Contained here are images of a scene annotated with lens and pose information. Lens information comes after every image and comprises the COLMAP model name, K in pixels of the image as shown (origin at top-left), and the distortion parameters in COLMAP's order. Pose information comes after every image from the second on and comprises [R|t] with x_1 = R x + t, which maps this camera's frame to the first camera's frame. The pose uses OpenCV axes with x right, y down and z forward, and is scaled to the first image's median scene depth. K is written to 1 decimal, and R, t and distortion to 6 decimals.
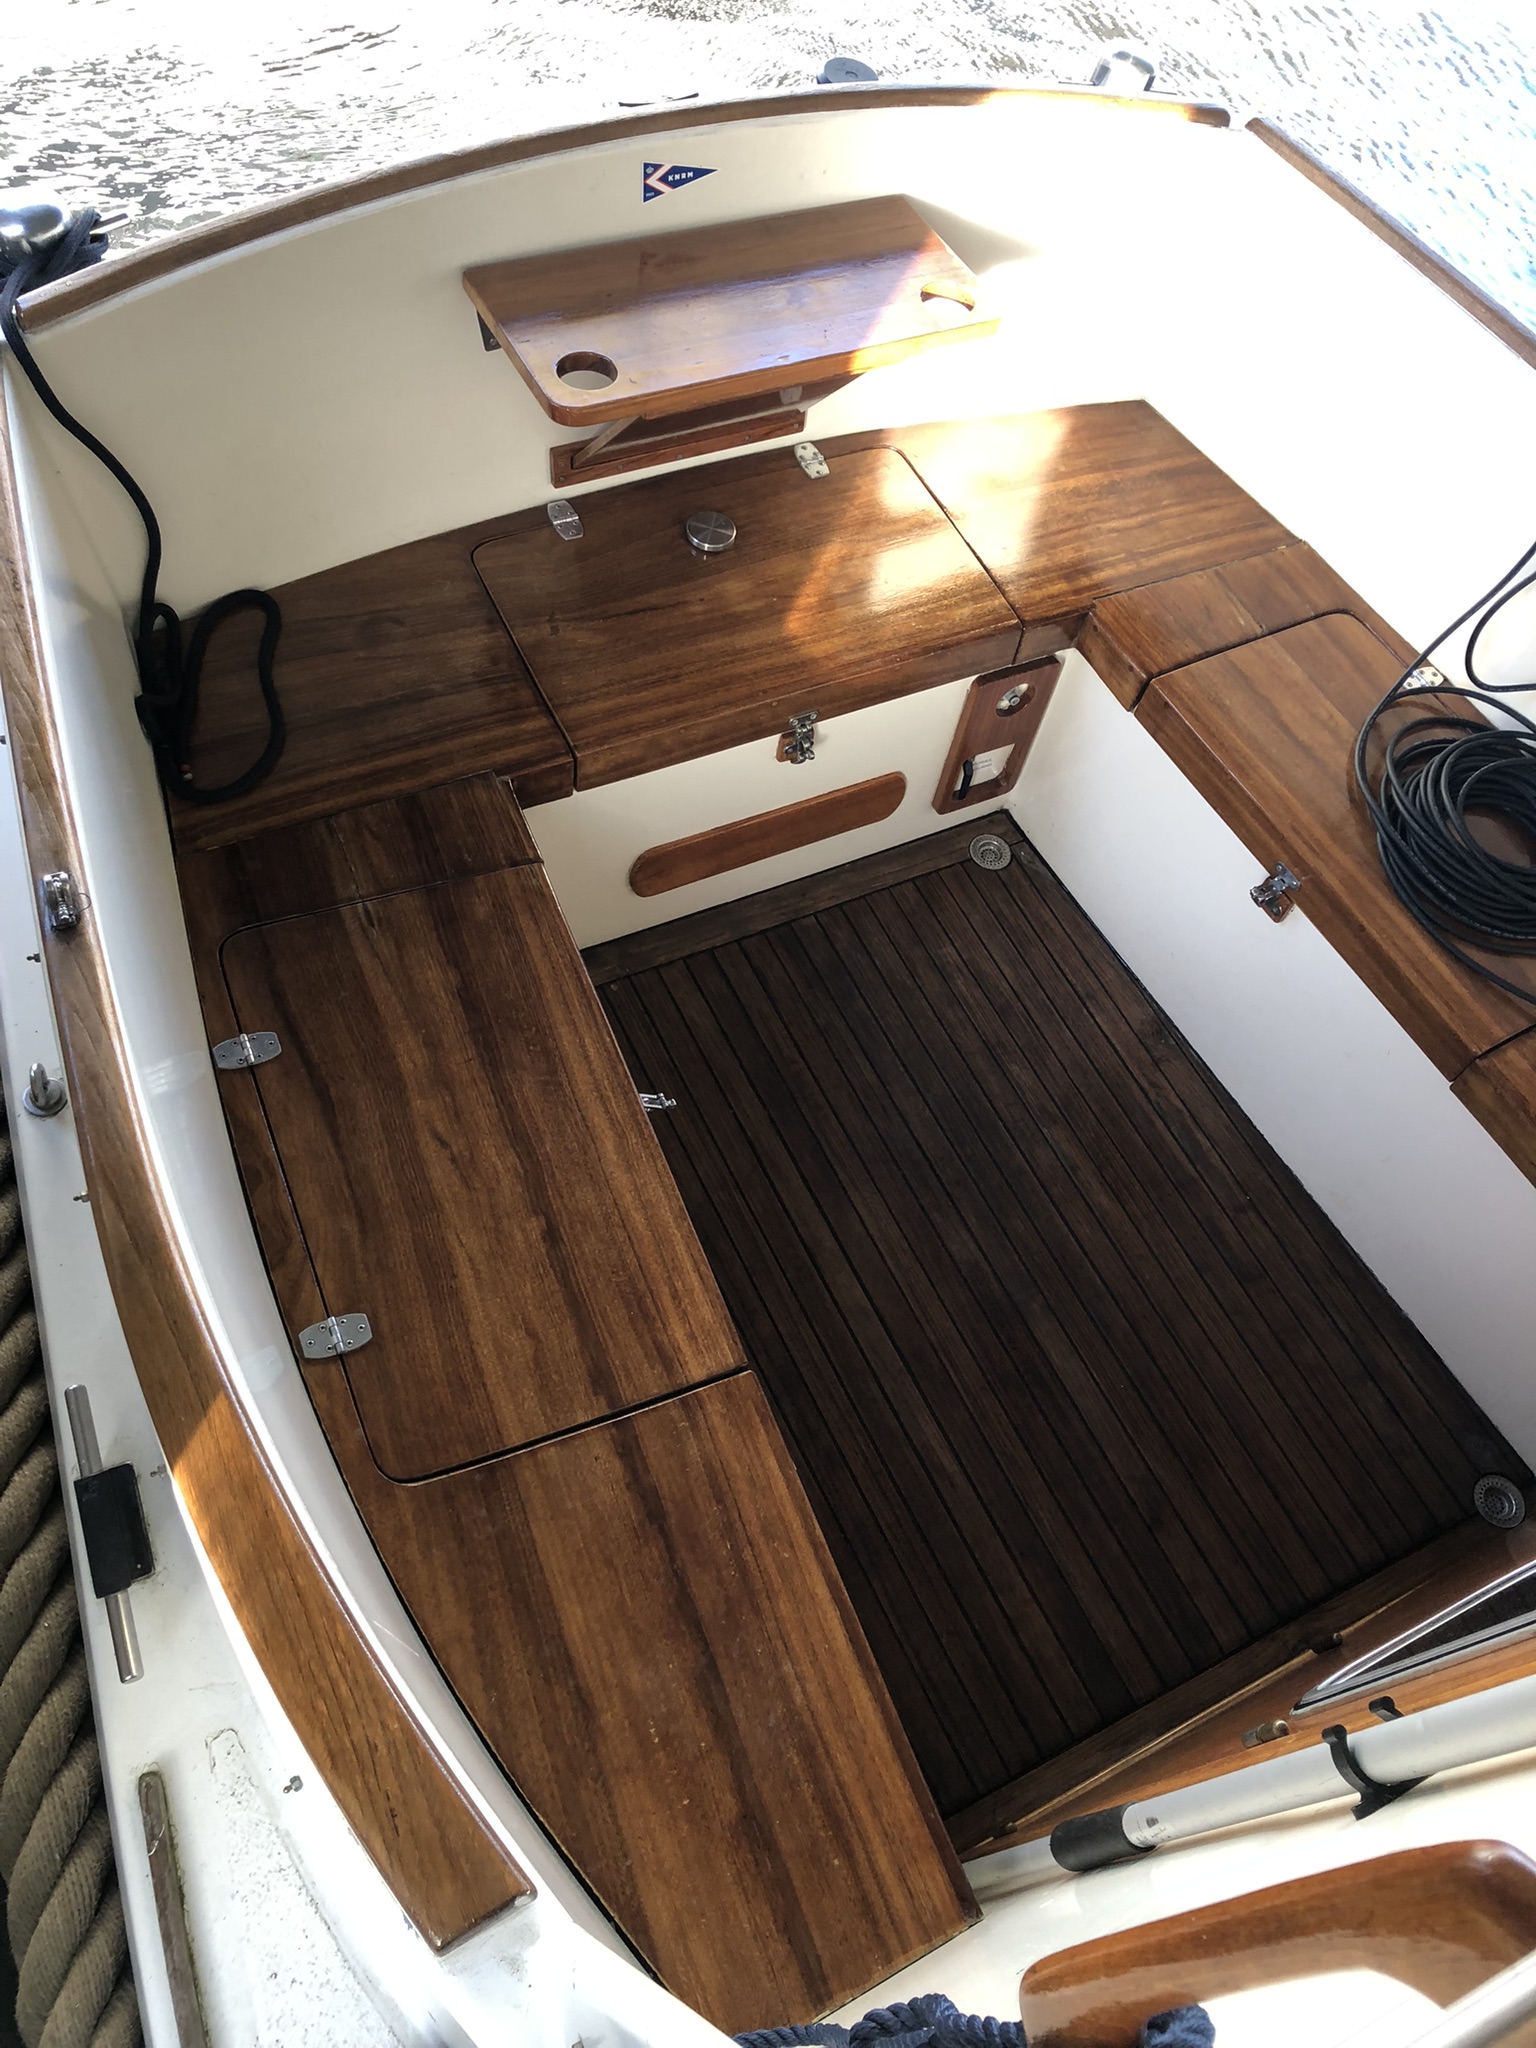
lens RADIAL K [[1659.1, 0, 768.0], [0, 1659.1, 1024.0], [0, 0, 1]] dist [0.139431, -0.320513]
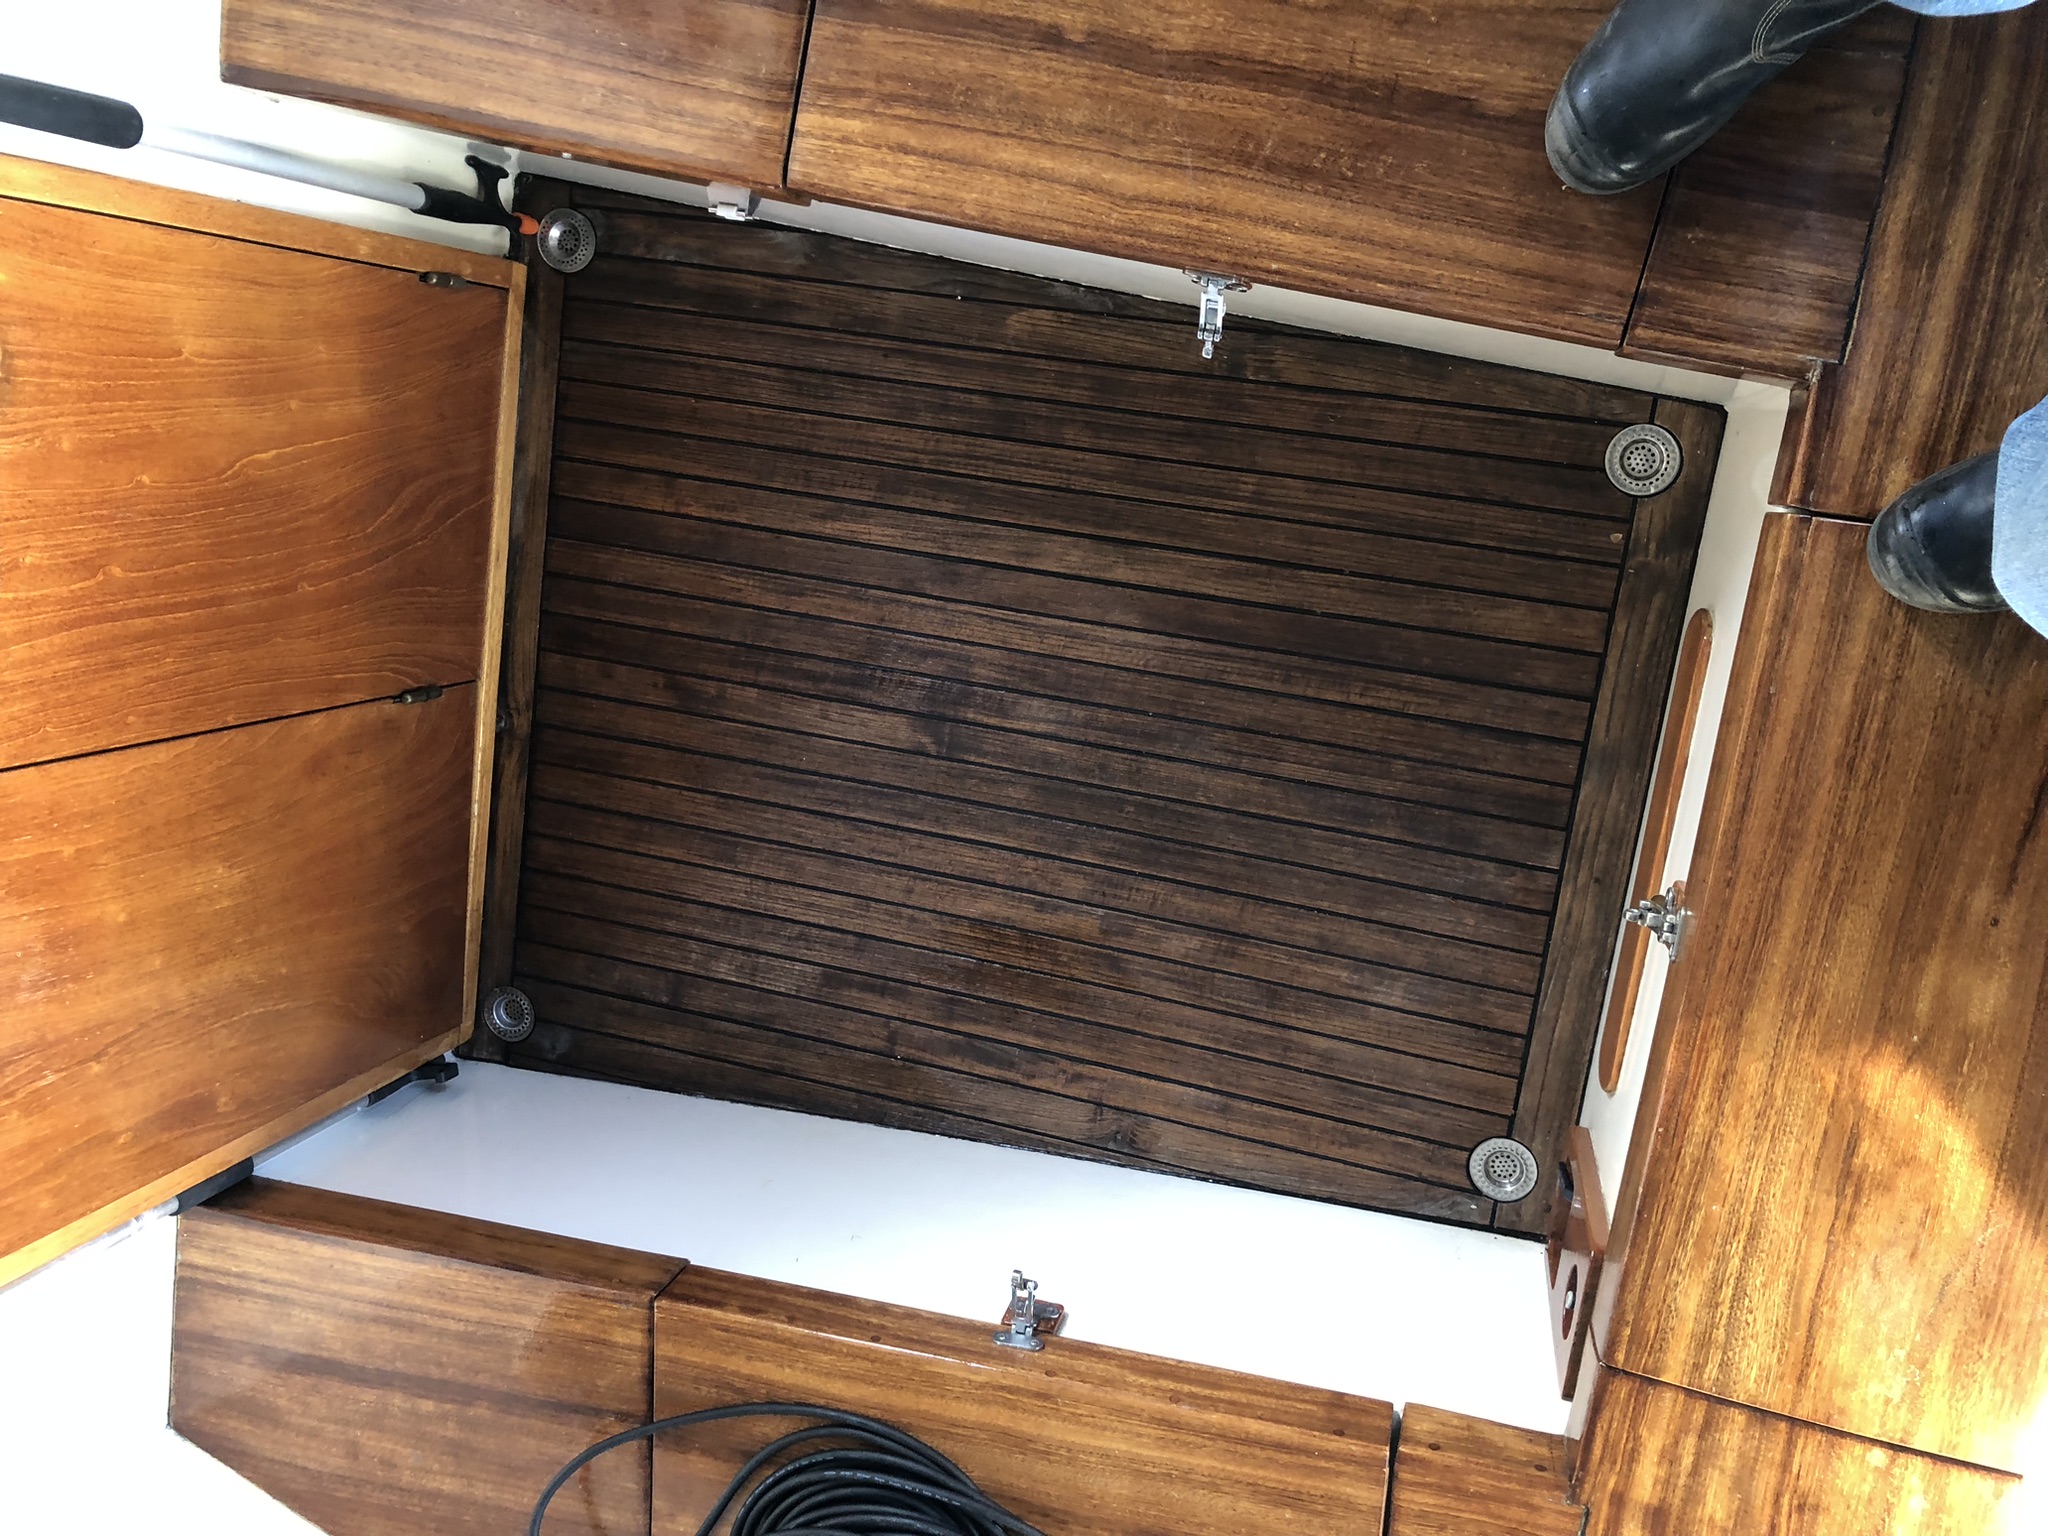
lens RADIAL K [[1659.1, 0, 1089.1], [0, 1659.1, 771.0], [0, 0, 1]] dist [0.139431, -0.320513]
pose [[-0.578753, 0.804482, 0.133619, 0.015918], [-0.578243, -0.520364, 0.628376, -0.387757], [0.575047, 0.286410, 0.766349, 0.406075]]
